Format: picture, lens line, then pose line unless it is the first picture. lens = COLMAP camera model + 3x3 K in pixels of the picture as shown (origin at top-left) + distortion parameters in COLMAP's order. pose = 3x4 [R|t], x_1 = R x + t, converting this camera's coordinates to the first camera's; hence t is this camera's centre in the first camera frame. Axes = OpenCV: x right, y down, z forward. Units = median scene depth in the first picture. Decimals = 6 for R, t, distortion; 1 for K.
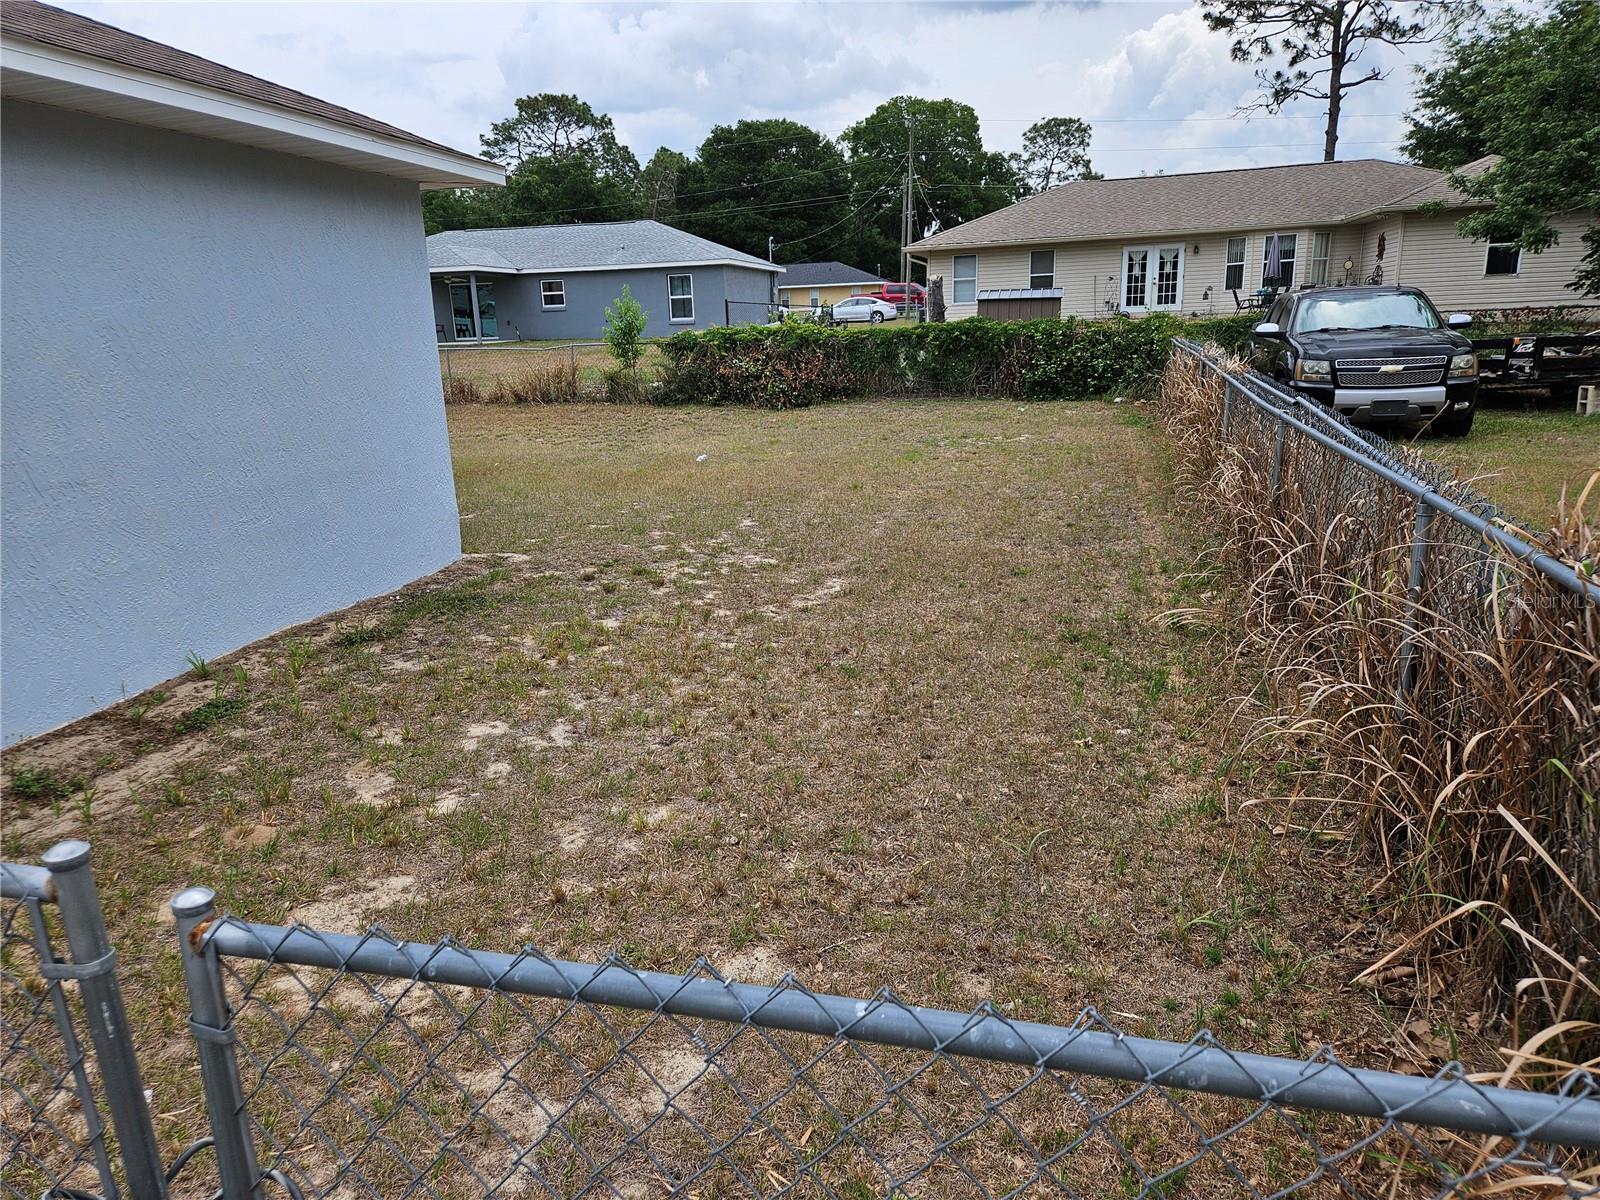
lens RADIAL K [[1060.2, 0, 805.6], [0, 1060.2, 592.1], [0, 0, 1]] dist [0.072086, -0.047607]
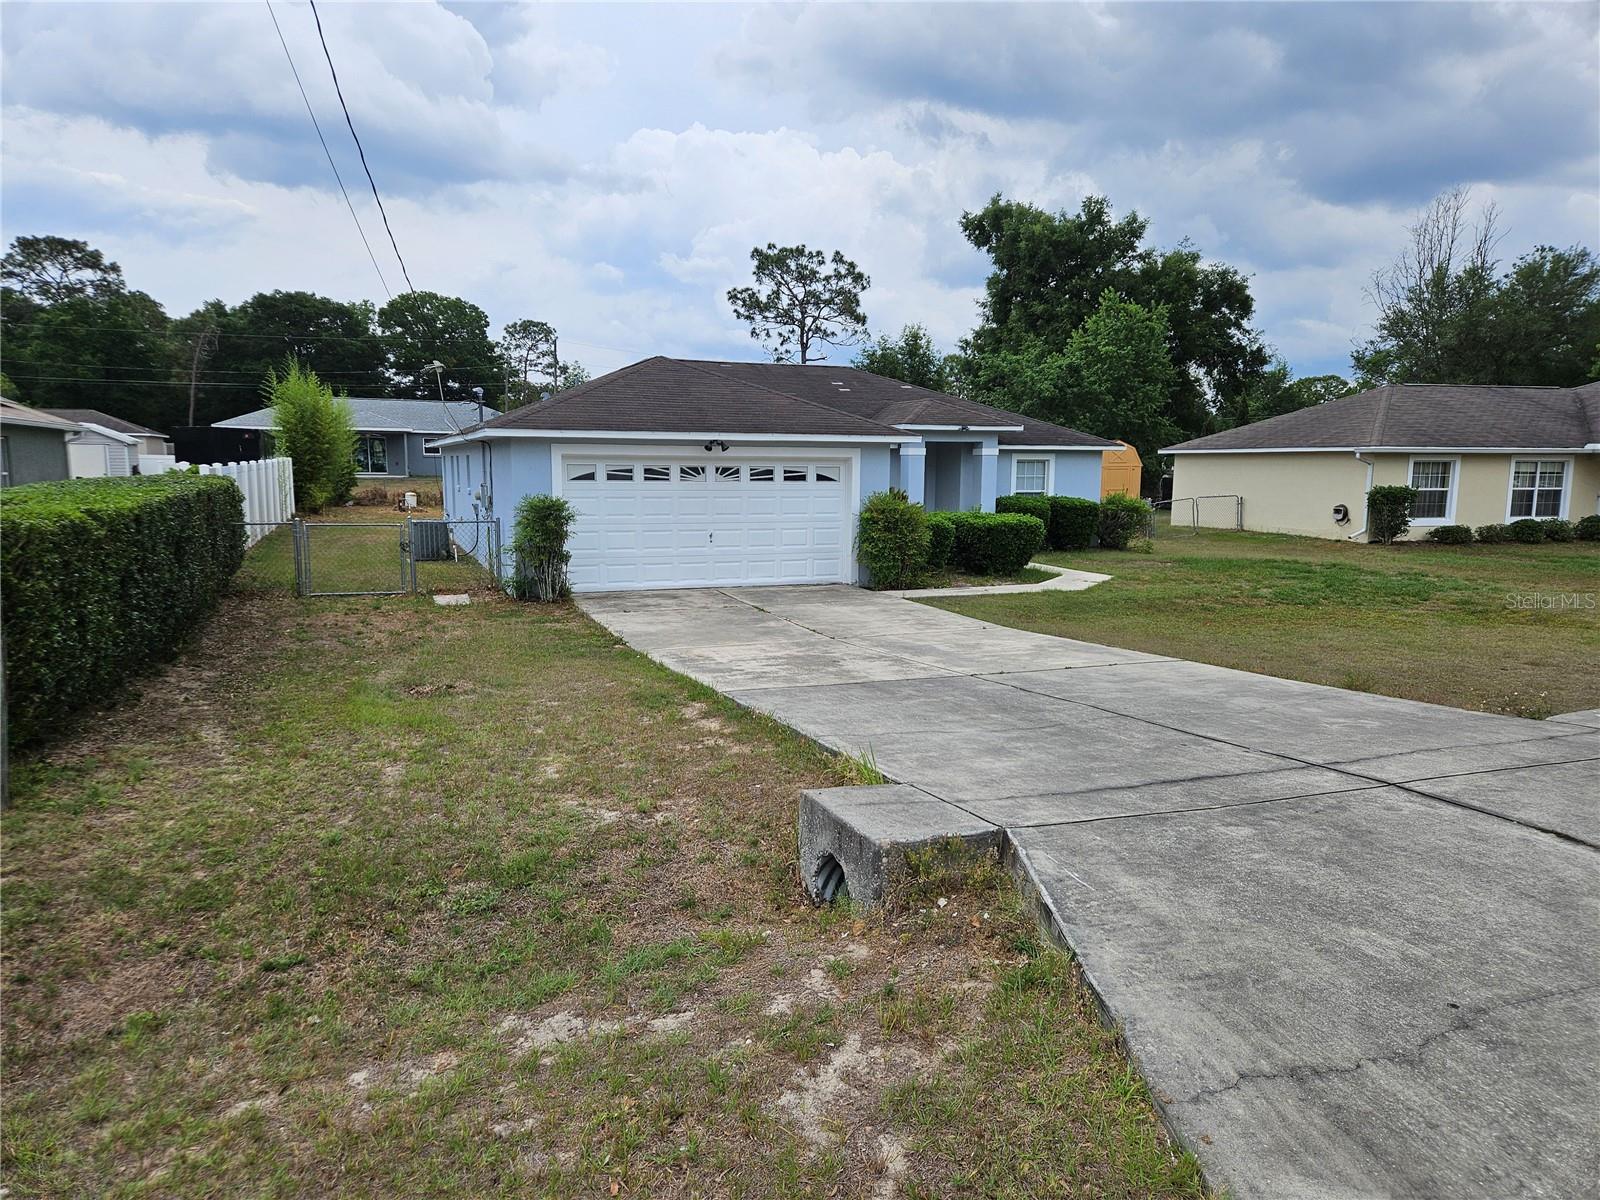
lens RADIAL K [[1060.2, 0, 776.3], [0, 1060.2, 606.2], [0, 0, 1]] dist [0.072086, -0.047607]
pose [[0.830639, -0.032240, 0.555878, -0.562185], [0.100327, 0.990649, -0.092461, 0.113852], [-0.547699, 0.132571, 0.826106, -0.413987]]
